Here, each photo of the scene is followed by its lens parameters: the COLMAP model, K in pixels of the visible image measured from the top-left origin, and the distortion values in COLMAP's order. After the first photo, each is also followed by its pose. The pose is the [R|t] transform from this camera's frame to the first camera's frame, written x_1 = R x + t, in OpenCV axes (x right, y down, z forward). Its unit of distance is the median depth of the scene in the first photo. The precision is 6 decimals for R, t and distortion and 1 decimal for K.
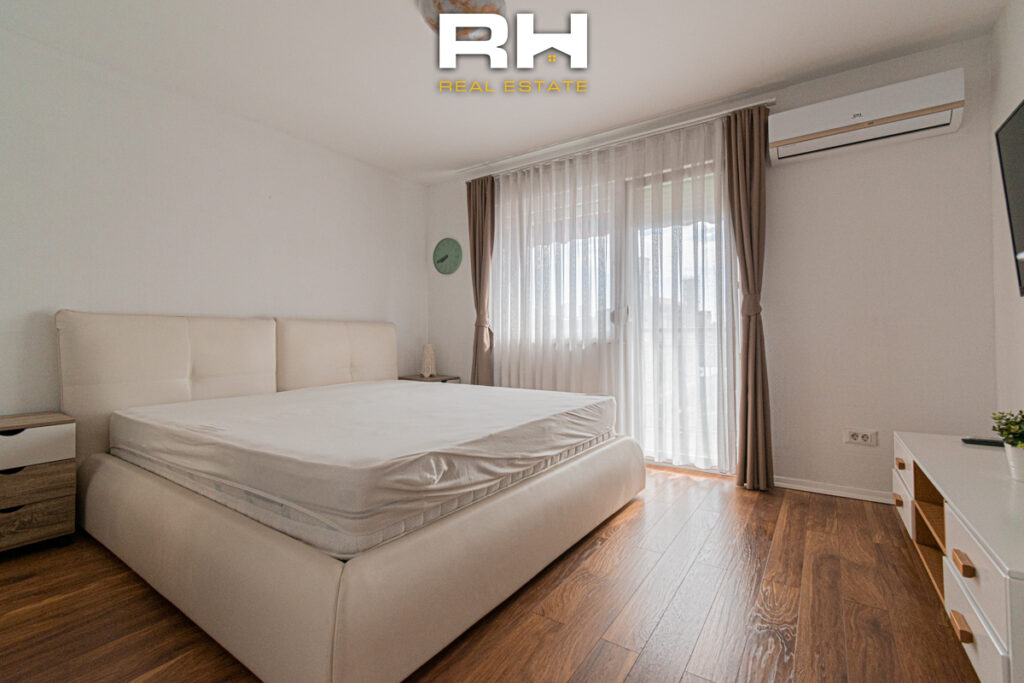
lens RADIAL K [[455.2, 0, 501.8], [0, 455.2, 338.2], [0, 0, 1]] dist [0.002947, 0.000145]
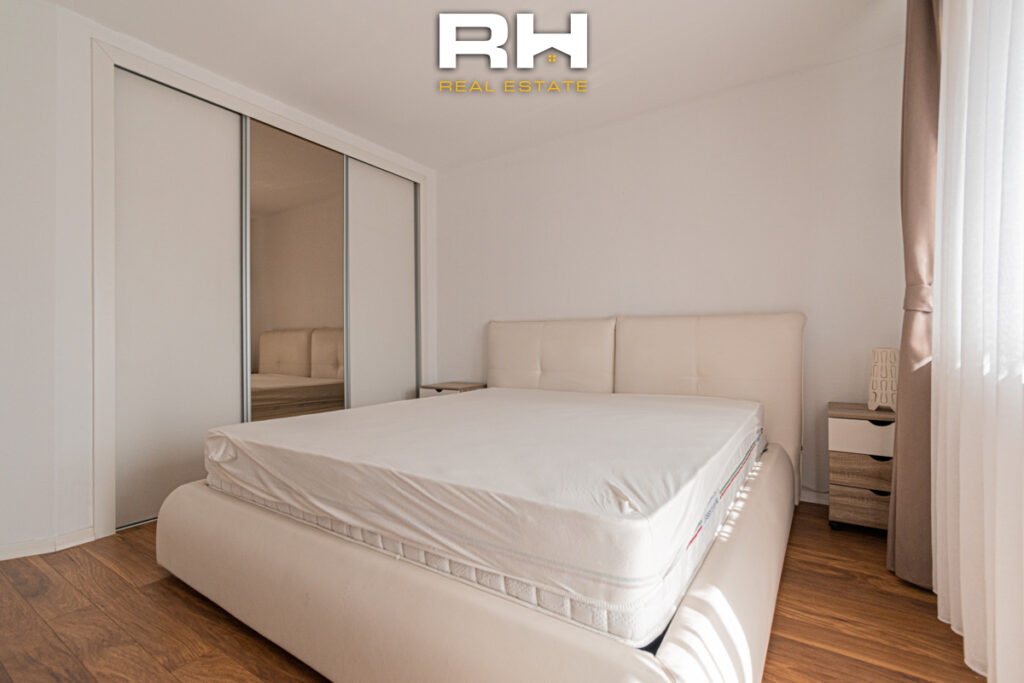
lens RADIAL K [[455.2, 0, 502.6], [0, 455.2, 341.1], [0, 0, 1]] dist [0.002947, 0.000145]
pose [[0.034320, 0.009688, -0.999364, 0.549054], [0.005590, 0.999936, 0.009885, -0.004770], [0.999395, -0.005926, 0.034263, 0.862714]]
